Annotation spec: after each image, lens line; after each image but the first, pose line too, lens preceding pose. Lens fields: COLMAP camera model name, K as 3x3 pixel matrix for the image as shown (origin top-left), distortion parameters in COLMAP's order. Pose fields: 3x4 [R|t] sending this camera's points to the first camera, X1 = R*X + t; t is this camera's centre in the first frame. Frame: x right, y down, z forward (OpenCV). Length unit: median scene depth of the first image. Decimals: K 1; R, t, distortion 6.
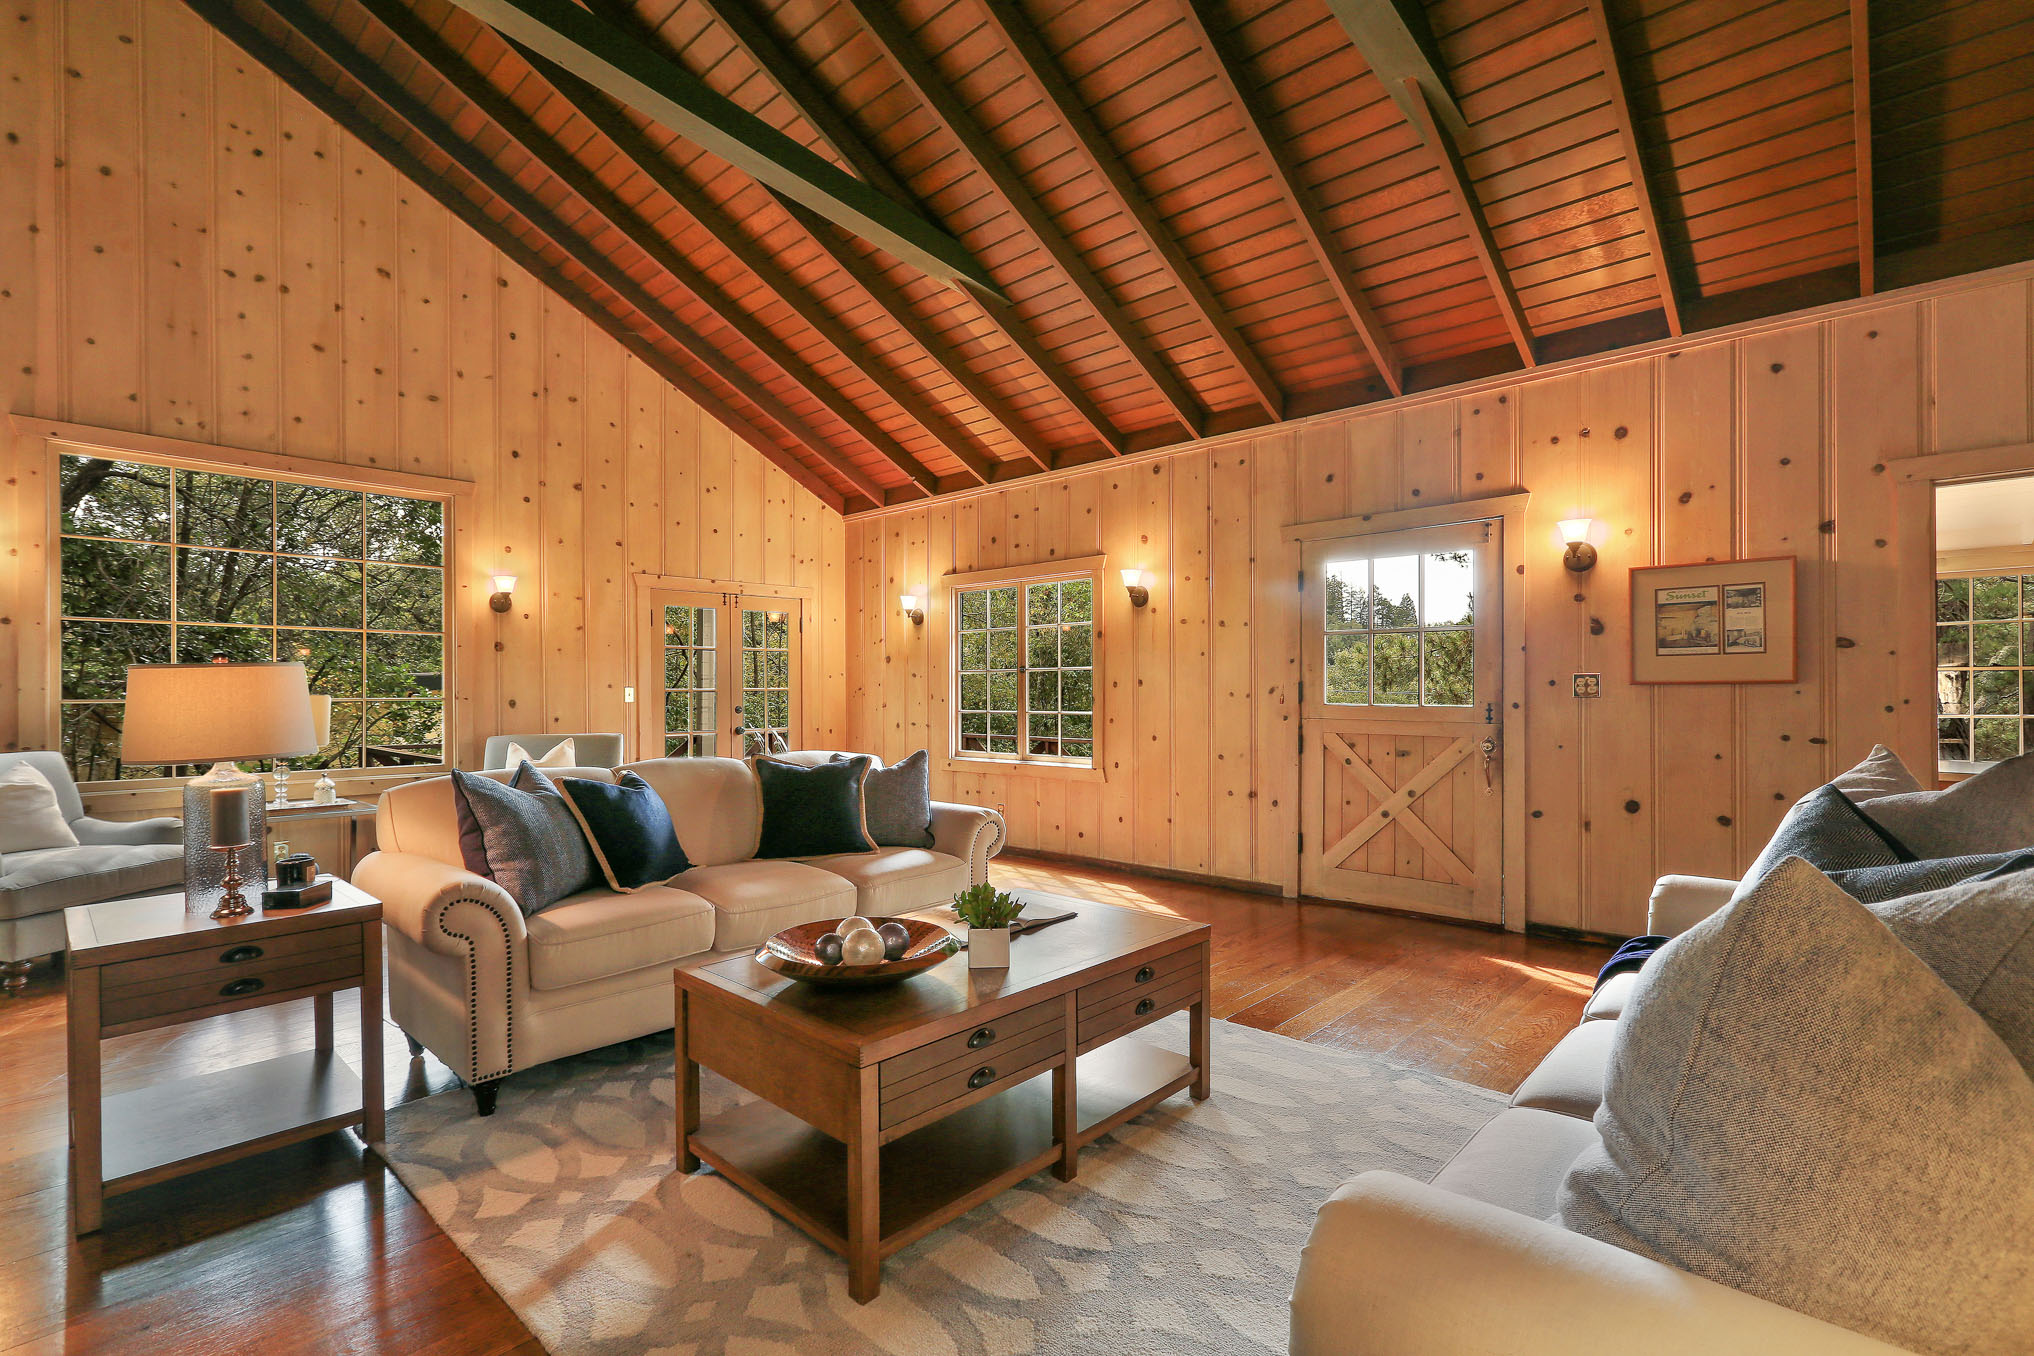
lens RADIAL K [[937.7, 0, 1015.4], [0, 937.7, 681.5], [0, 0, 1]] dist [0.001288, 0.004062]
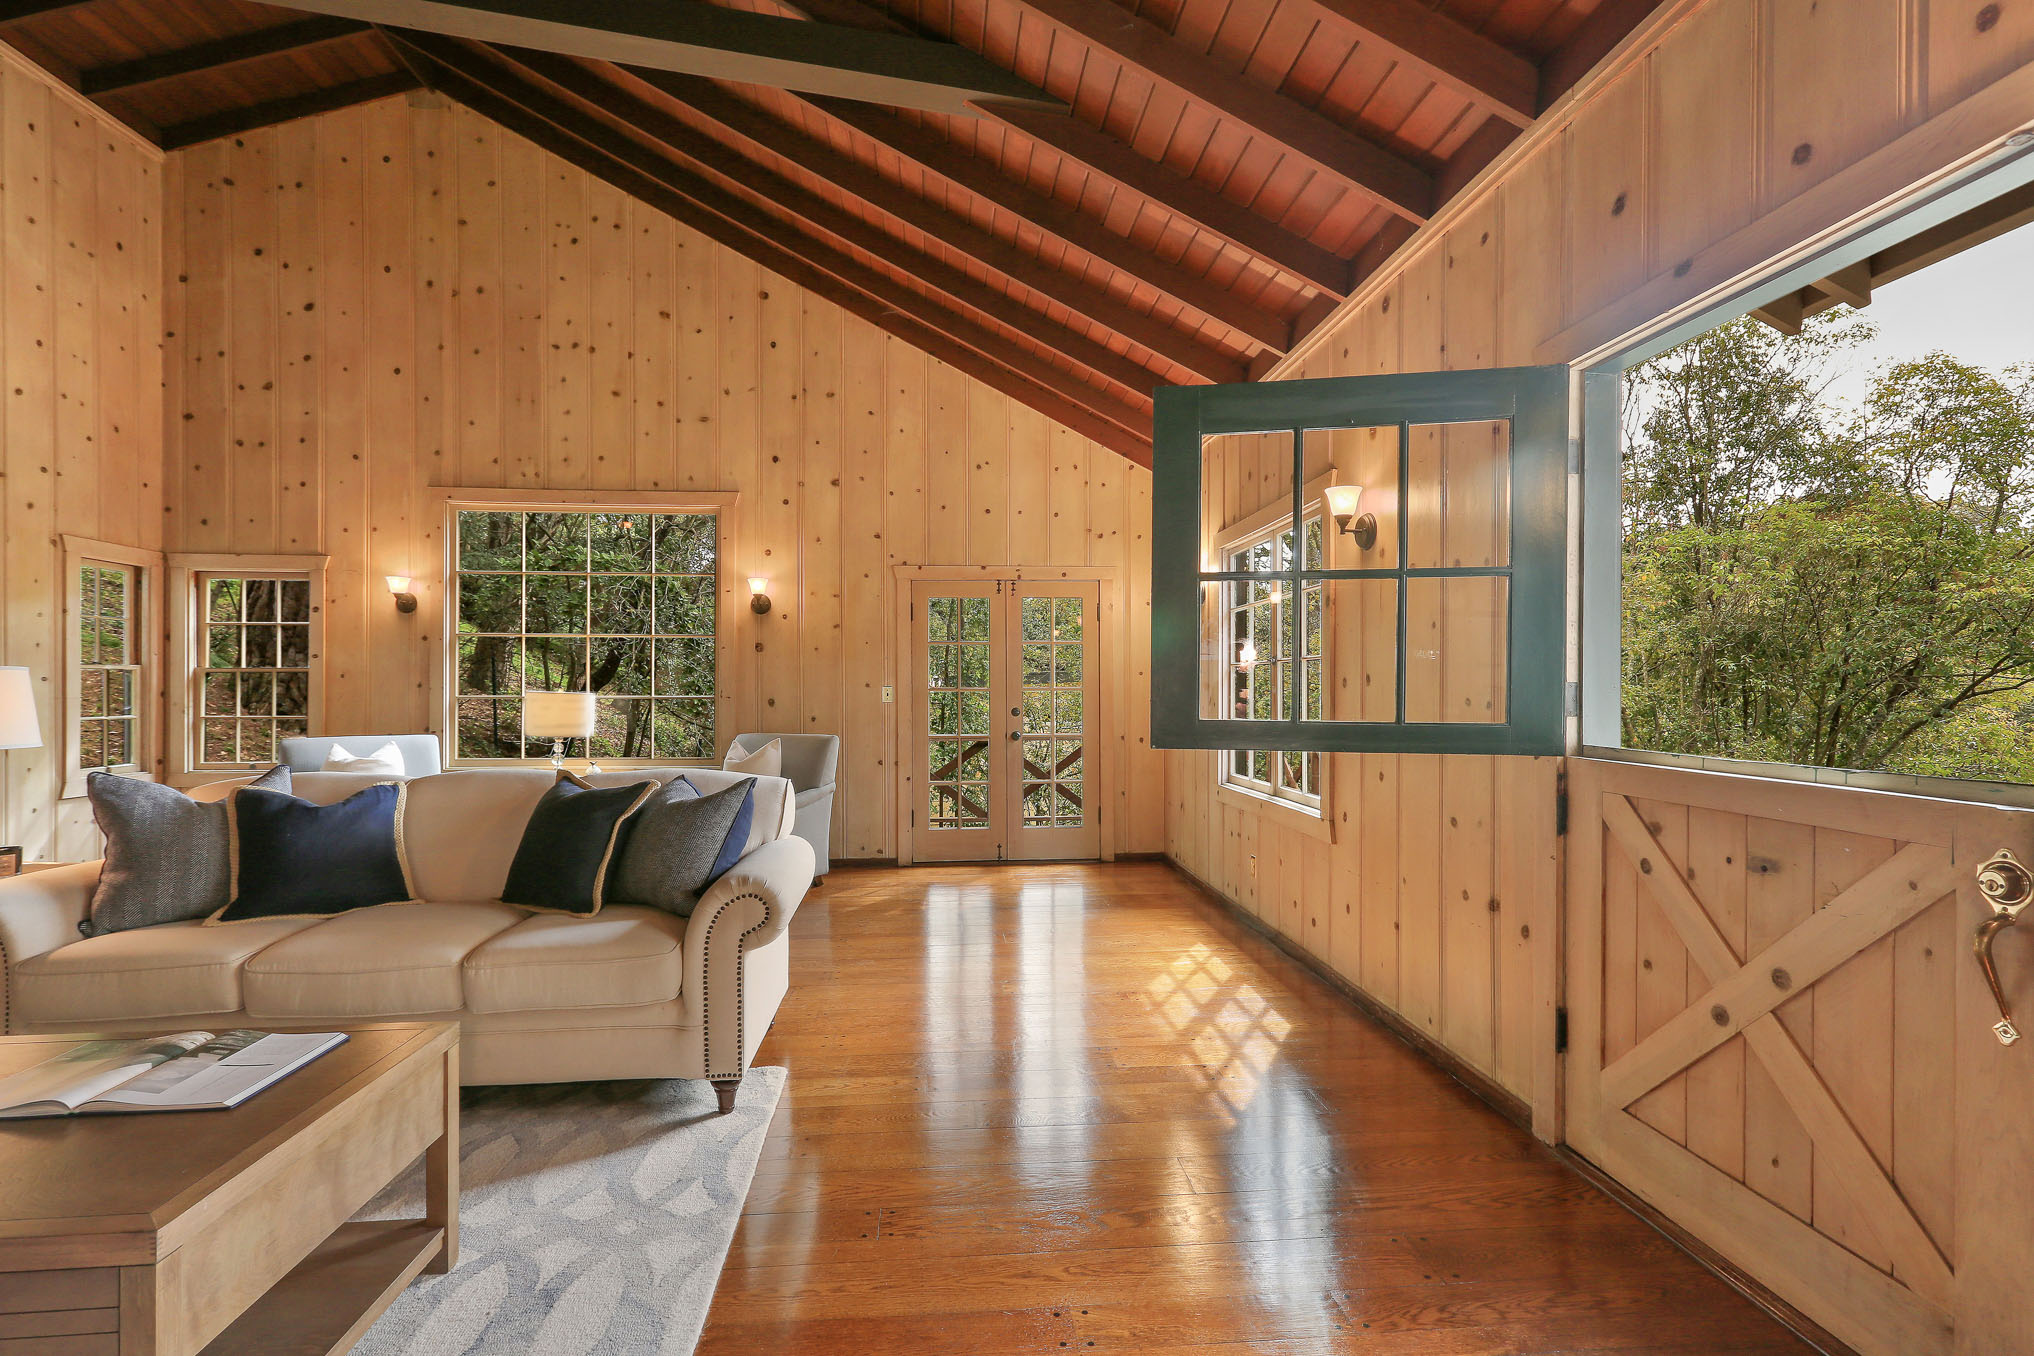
lens RADIAL K [[937.7, 0, 1011.5], [0, 937.7, 683.7], [0, 0, 1]] dist [0.001288, 0.004062]
pose [[0.740983, -0.000767, -0.671524, 0.412469], [0.004439, 0.999983, 0.003756, 0.001075], [0.671510, -0.005764, 0.740973, 0.484152]]
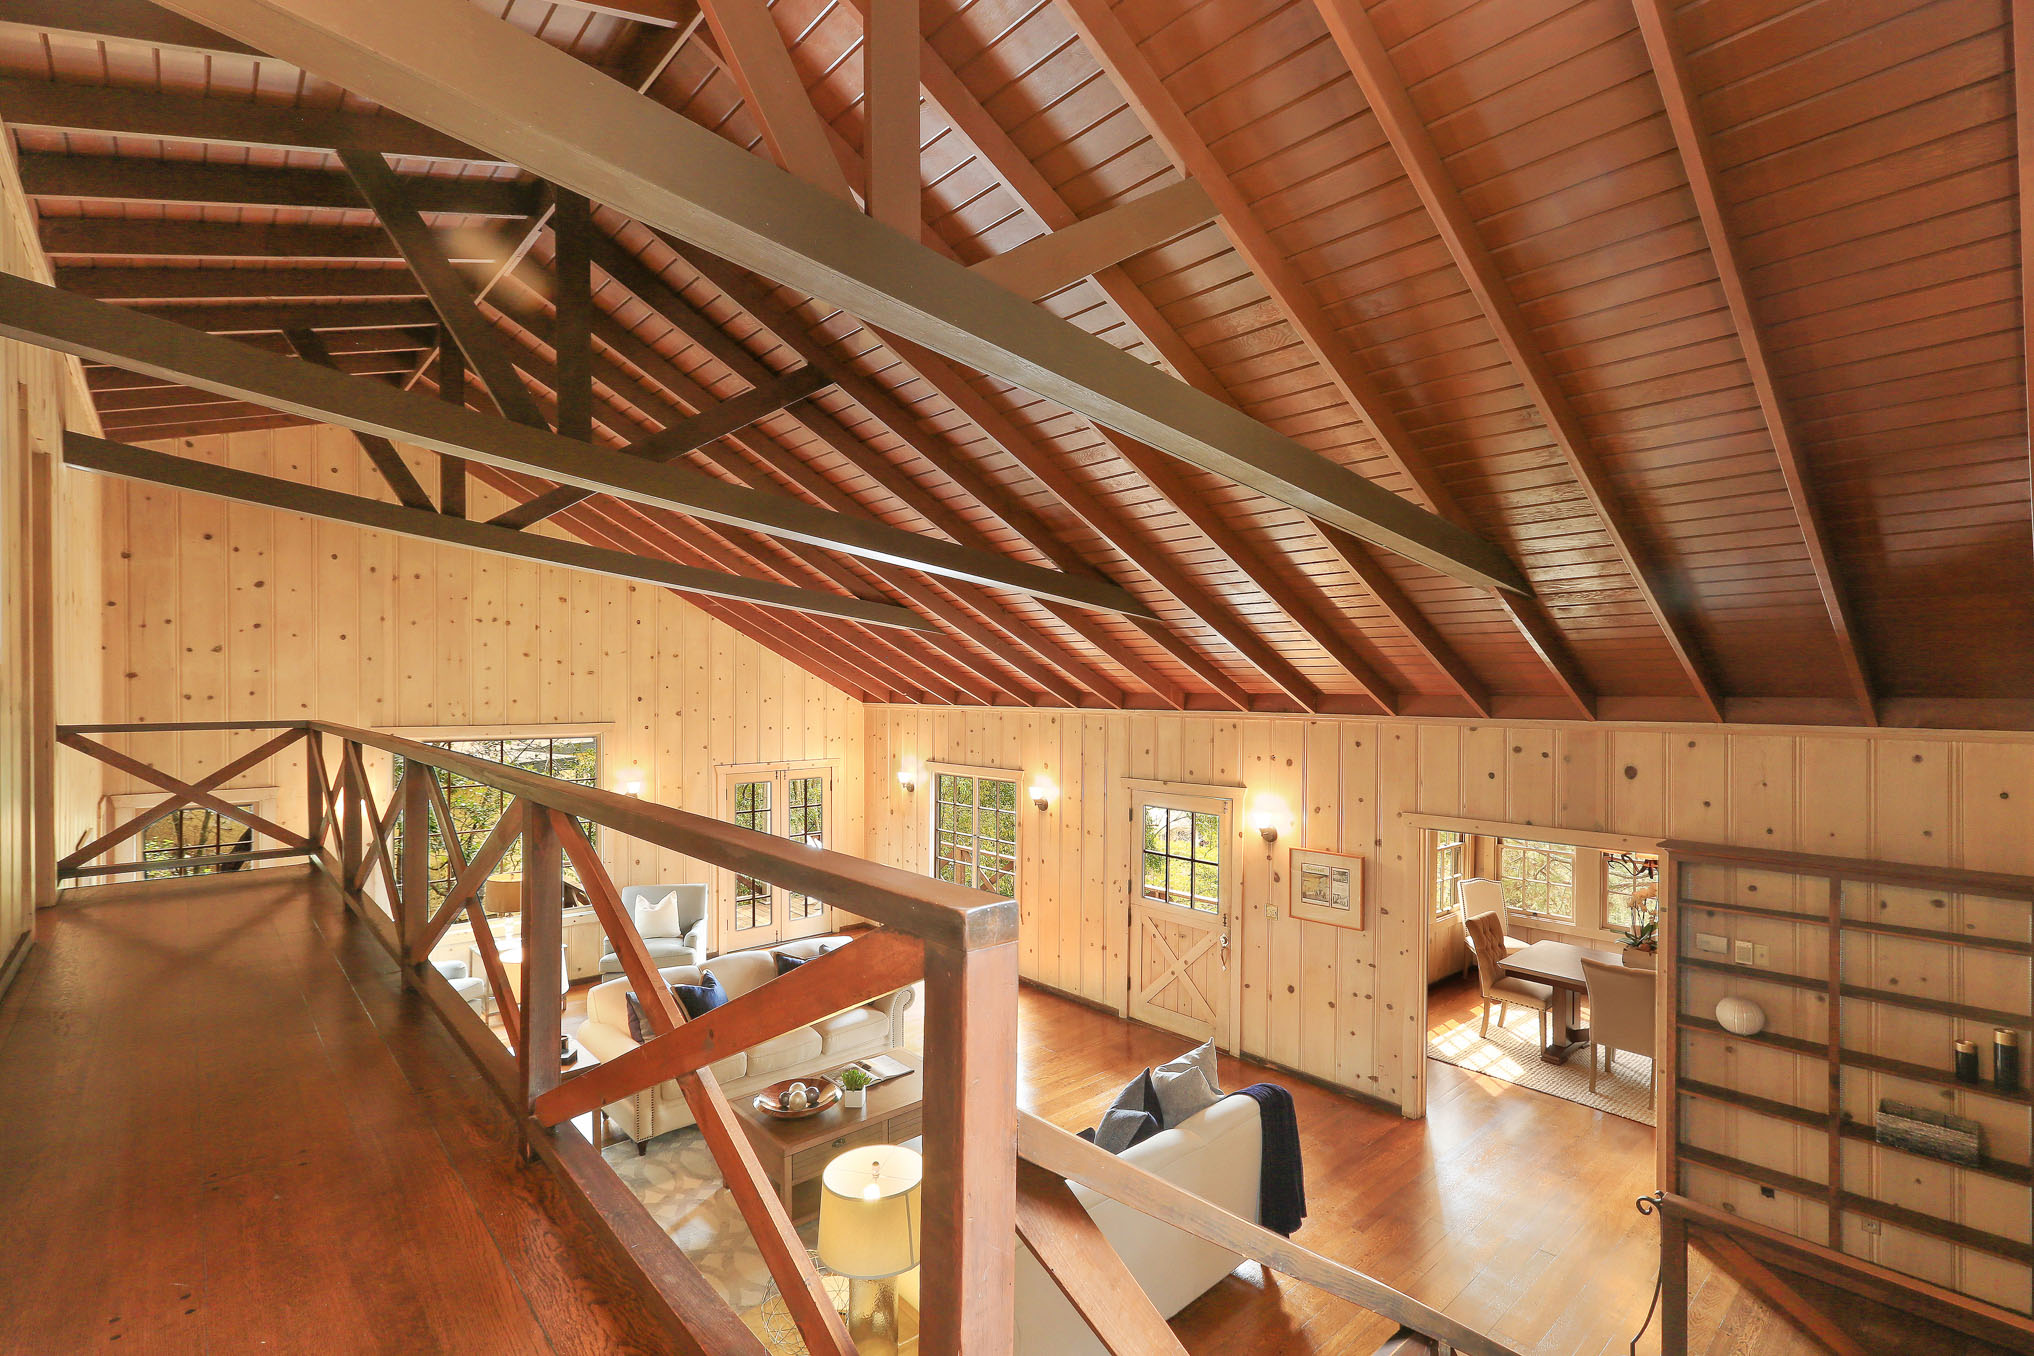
lens RADIAL K [[937.7, 0, 1014.1], [0, 937.7, 684.6], [0, 0, 1]] dist [0.001288, 0.004062]
pose [[0.996185, 0.007347, -0.086961, 0.246626], [-0.006565, 0.999935, 0.009285, -0.335940], [0.087023, -0.008678, 0.996168, -0.557789]]
